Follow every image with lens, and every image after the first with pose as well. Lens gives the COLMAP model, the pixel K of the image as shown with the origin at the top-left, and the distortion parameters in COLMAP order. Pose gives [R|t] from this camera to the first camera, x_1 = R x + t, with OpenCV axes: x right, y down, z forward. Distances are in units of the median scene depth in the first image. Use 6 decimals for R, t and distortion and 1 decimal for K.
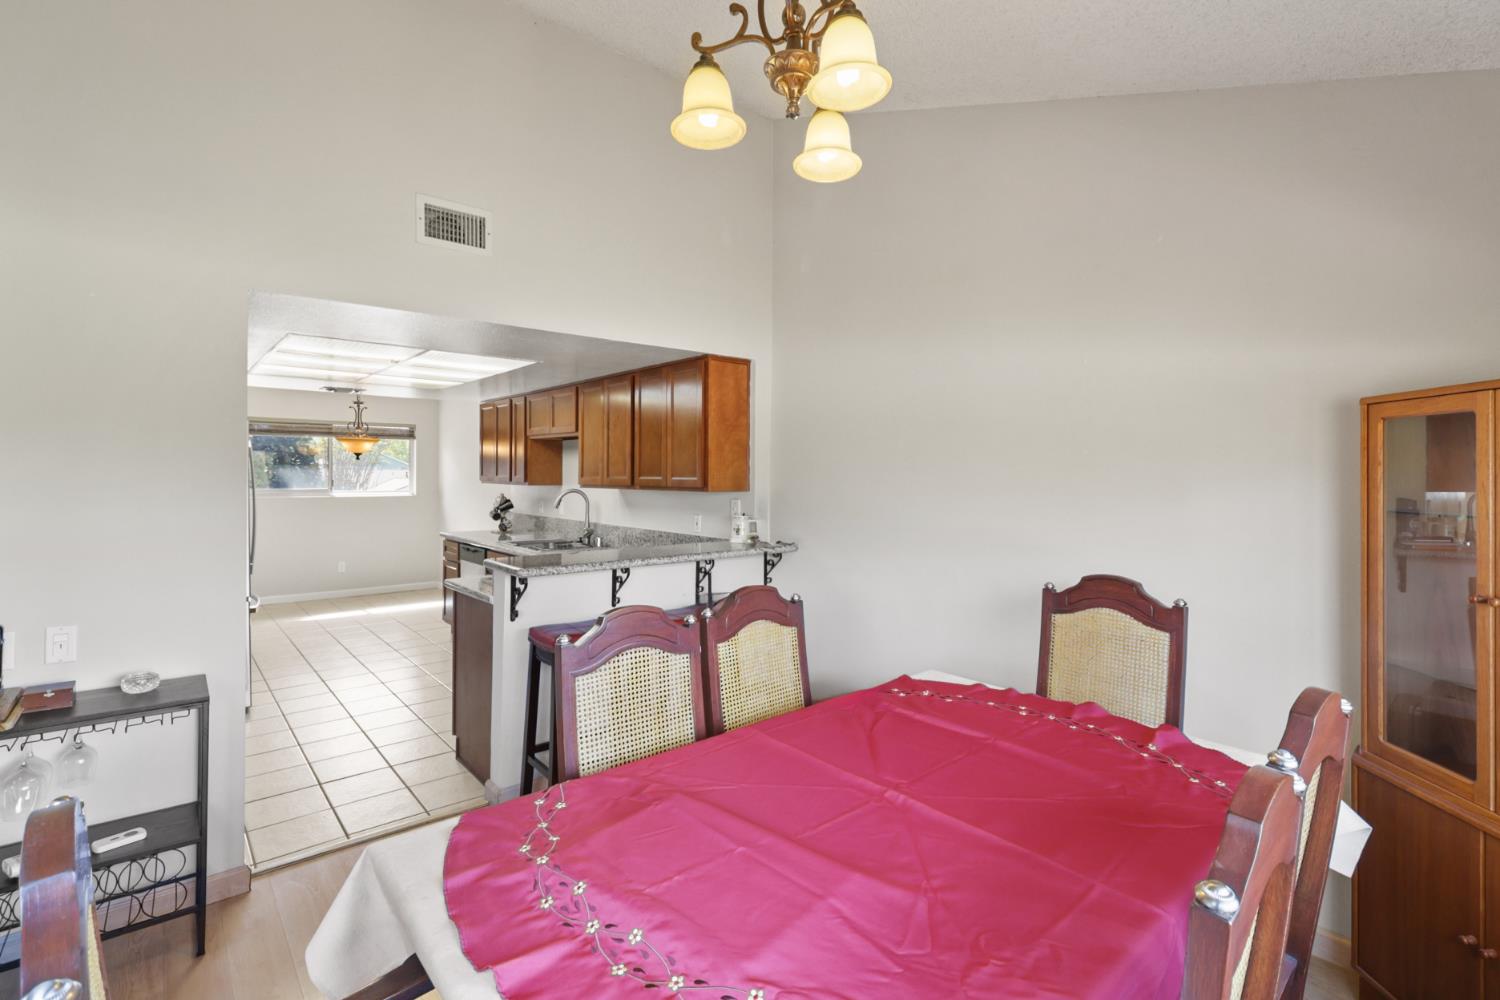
lens RADIAL K [[694.1, 0, 754.2], [0, 694.1, 476.1], [0, 0, 1]] dist [0.000489, 0.000358]
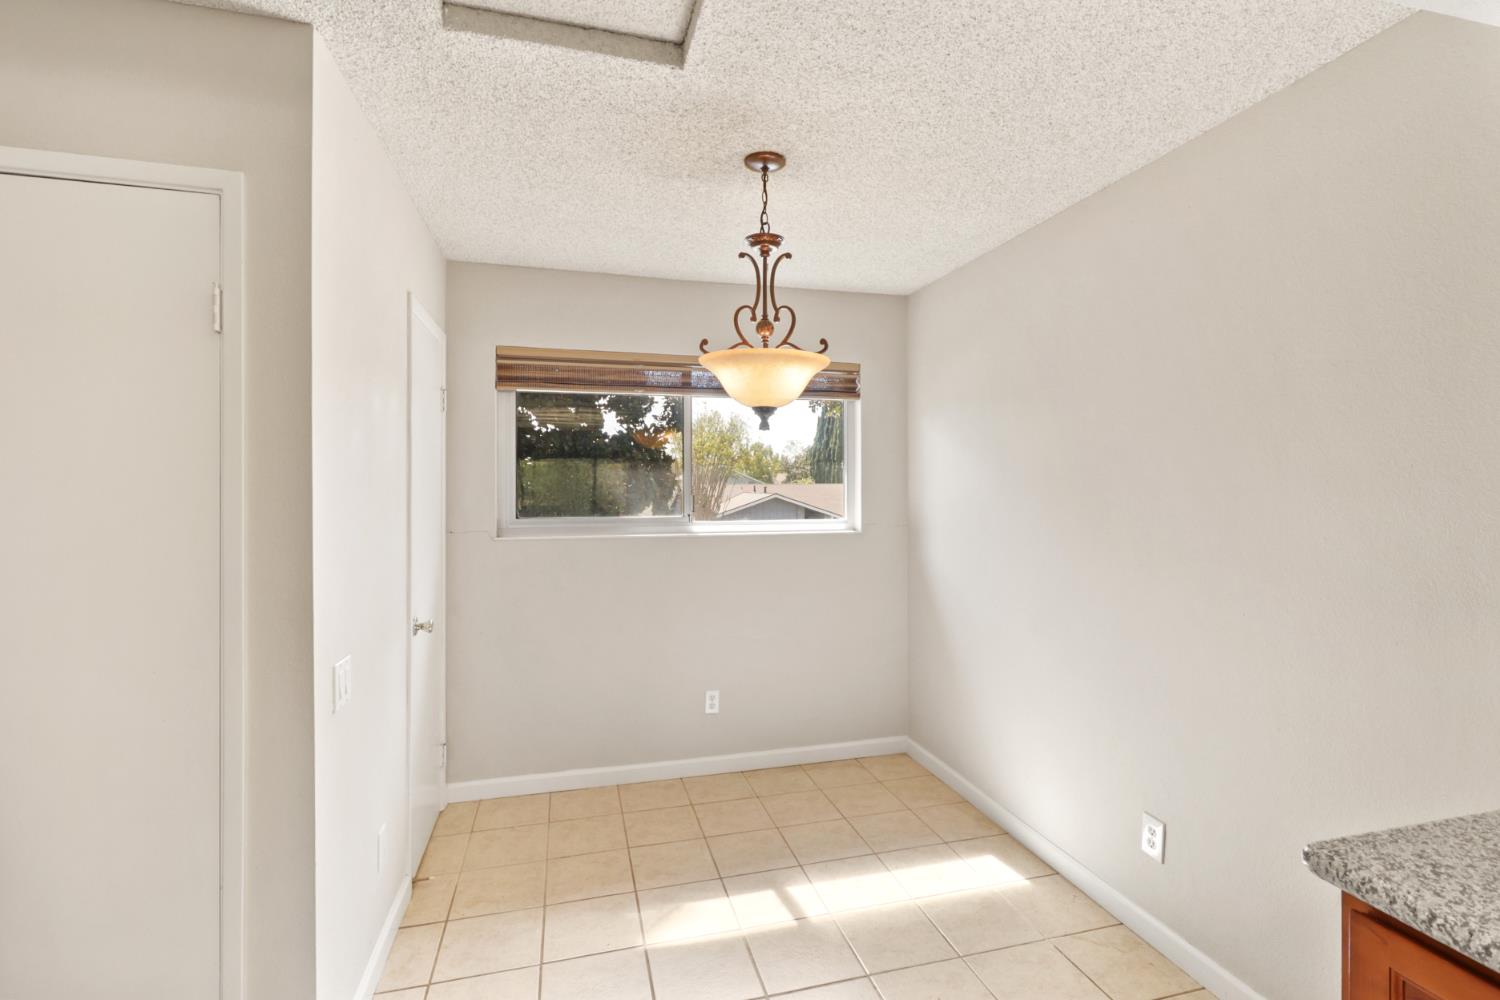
lens RADIAL K [[710.5, 0, 750.0], [0, 710.5, 500.0], [0, 0, 1]] dist [0.001848, -0.000294]
pose [[0.895017, 0.001748, -0.446028, -0.567630], [0.004251, 0.999913, 0.012449, 0.004517], [0.446011, -0.013038, 0.894932, 0.931660]]
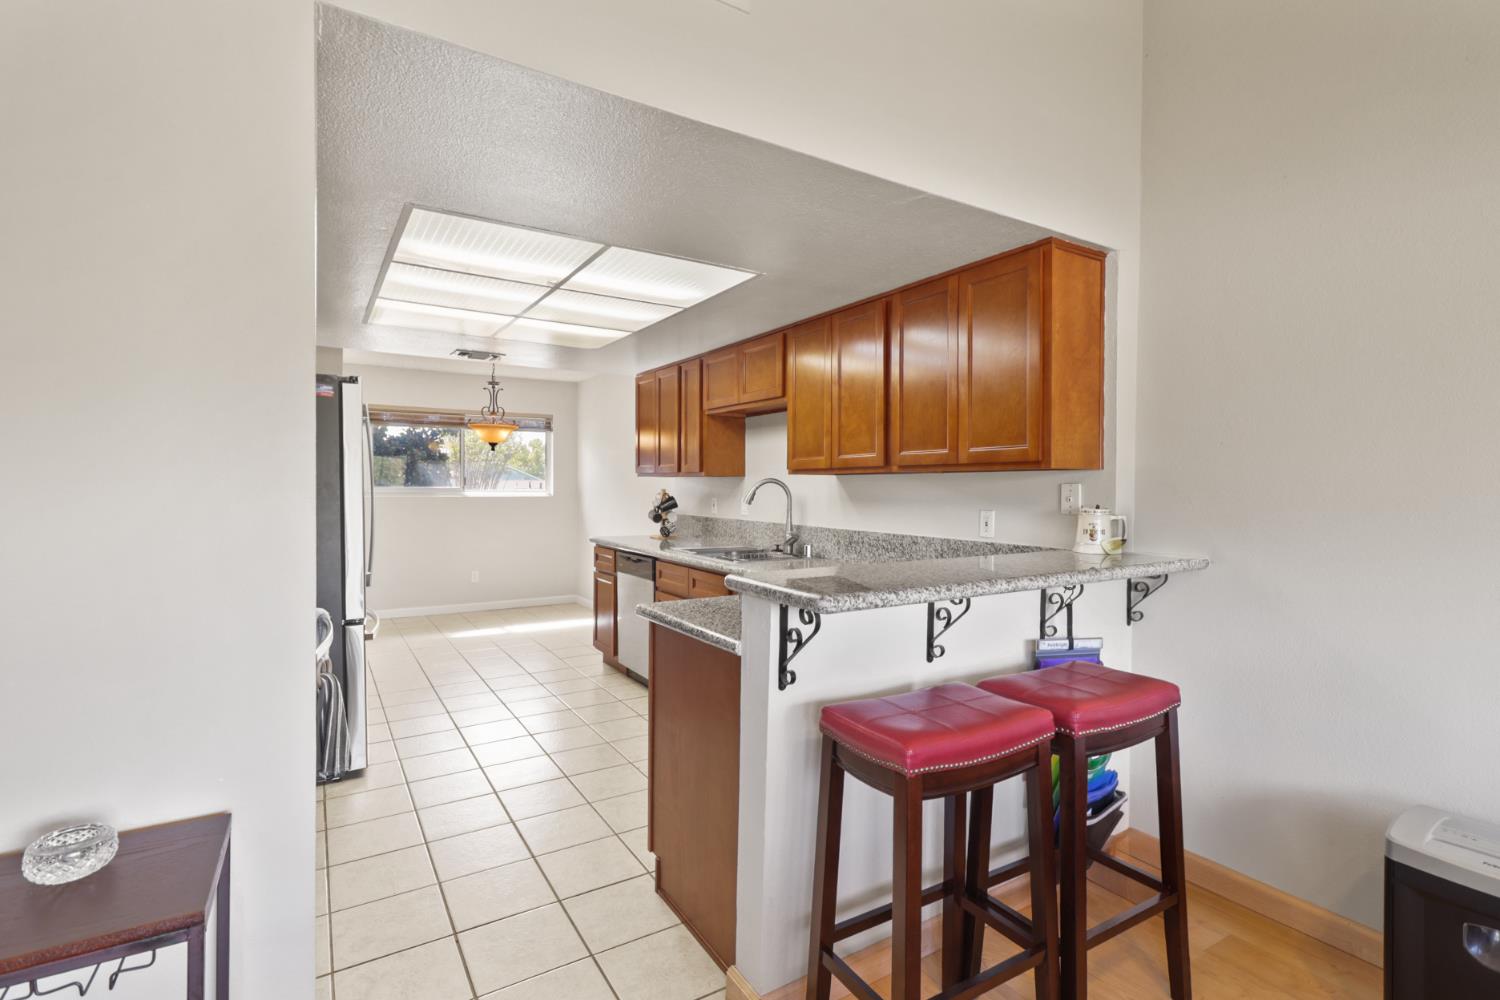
lens RADIAL K [[710.5, 0, 750.0], [0, 710.5, 500.0], [0, 0, 1]] dist [0.001848, -0.000294]
pose [[0.987085, 0.002971, -0.160169, -0.160211], [-0.000495, 0.999880, 0.015500, 0.029326], [0.160195, -0.015220, 0.986968, 0.253478]]
